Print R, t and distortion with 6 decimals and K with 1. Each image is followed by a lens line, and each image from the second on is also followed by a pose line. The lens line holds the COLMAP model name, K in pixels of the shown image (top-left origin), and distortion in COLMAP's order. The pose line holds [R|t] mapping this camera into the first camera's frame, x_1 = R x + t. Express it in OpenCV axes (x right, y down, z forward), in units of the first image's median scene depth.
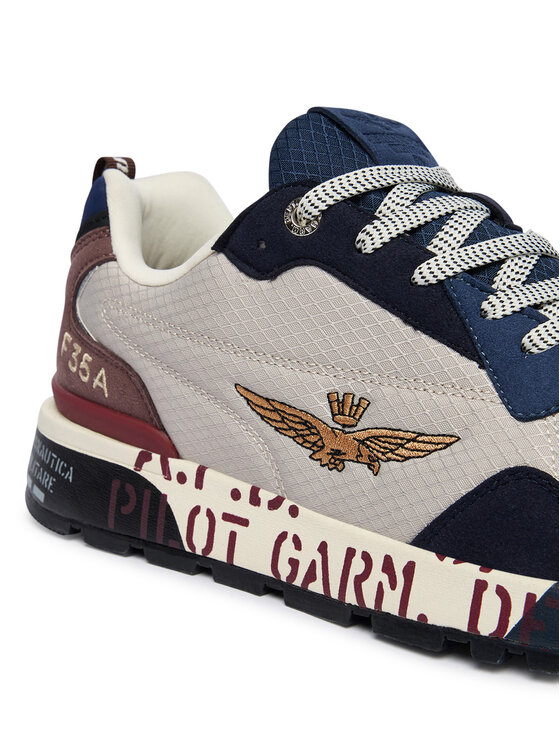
lens RADIAL K [[1399.7, 0, 277.6], [0, 1399.7, 369.2], [0, 0, 1]] dist [-0.044852, 0.000000]
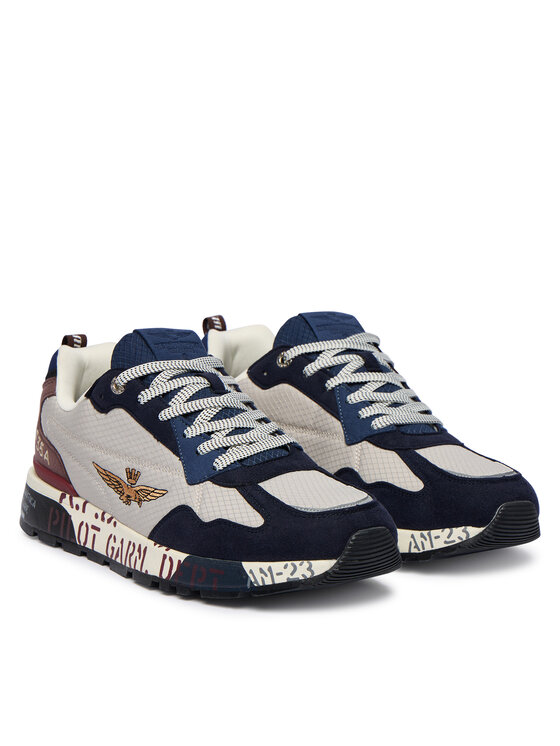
lens RADIAL K [[2203.0, 0, 279.6], [0, 2203.0, 374.8], [0, 0, 1]] dist [0.163183, 0.000000]
pose [[0.968173, 0.035199, -0.247796, 1.073489], [-0.039065, 0.999179, -0.010698, -0.096889], [0.247216, 0.020038, 0.968753, -2.165951]]
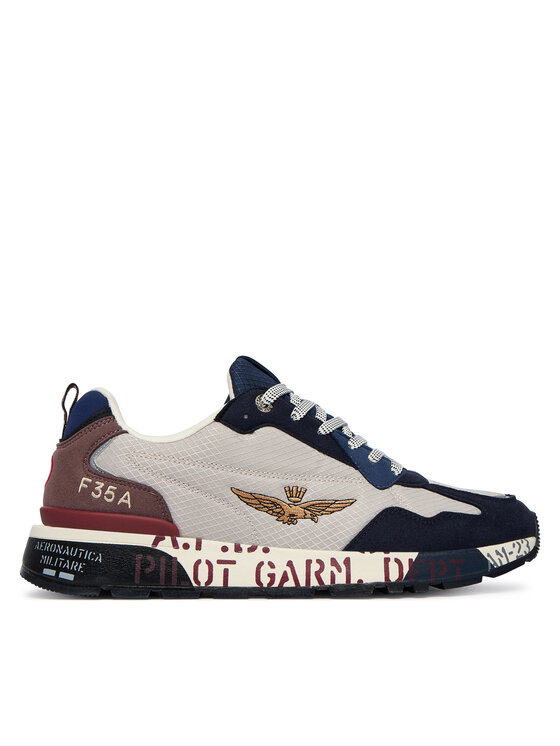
lens RADIAL K [[995.1, 0, 280.4], [0, 995.1, 378.4], [0, 0, 1]] dist [-0.039841, 0.000000]
pose [[0.714852, 0.090760, 0.693361, -0.980981], [0.123082, 0.959731, -0.252524, 0.228786], [-0.688359, 0.265857, 0.674894, -0.024031]]
